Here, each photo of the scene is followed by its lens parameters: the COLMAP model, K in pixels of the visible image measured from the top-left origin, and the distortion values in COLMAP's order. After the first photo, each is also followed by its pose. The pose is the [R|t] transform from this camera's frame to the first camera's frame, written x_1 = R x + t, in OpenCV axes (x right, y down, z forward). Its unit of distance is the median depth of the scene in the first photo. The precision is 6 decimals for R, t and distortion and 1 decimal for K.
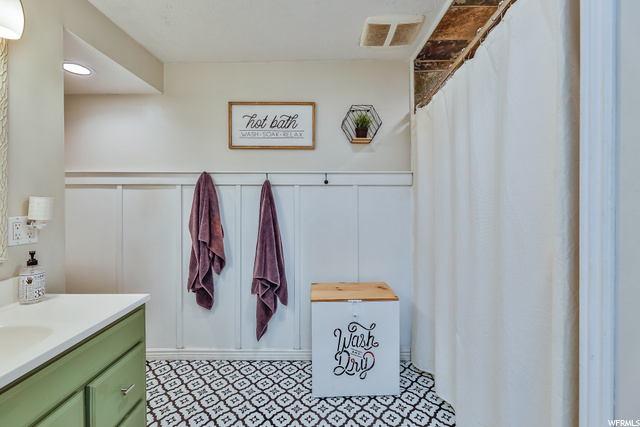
lens RADIAL K [[272.1, 0, 316.9], [0, 272.1, 202.9], [0, 0, 1]] dist [0.000439, -0.000785]
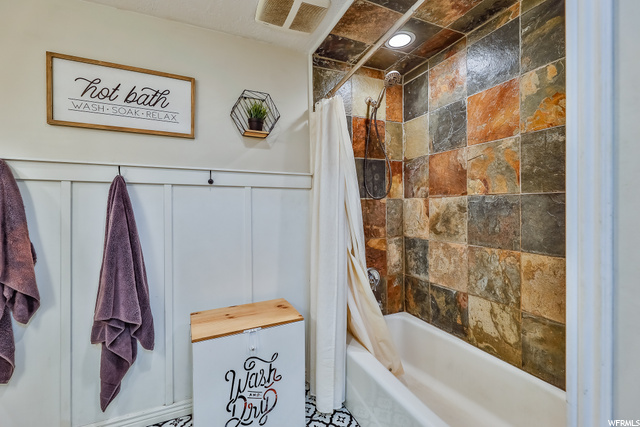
lens RADIAL K [[272.1, 0, 321.4], [0, 272.1, 207.9], [0, 0, 1]] dist [0.000439, -0.000785]
pose [[0.900777, -0.001670, 0.434280, -0.020564], [0.001480, 0.999999, 0.000775, -0.000360], [-0.434280, -0.000055, 0.900778, 0.152168]]
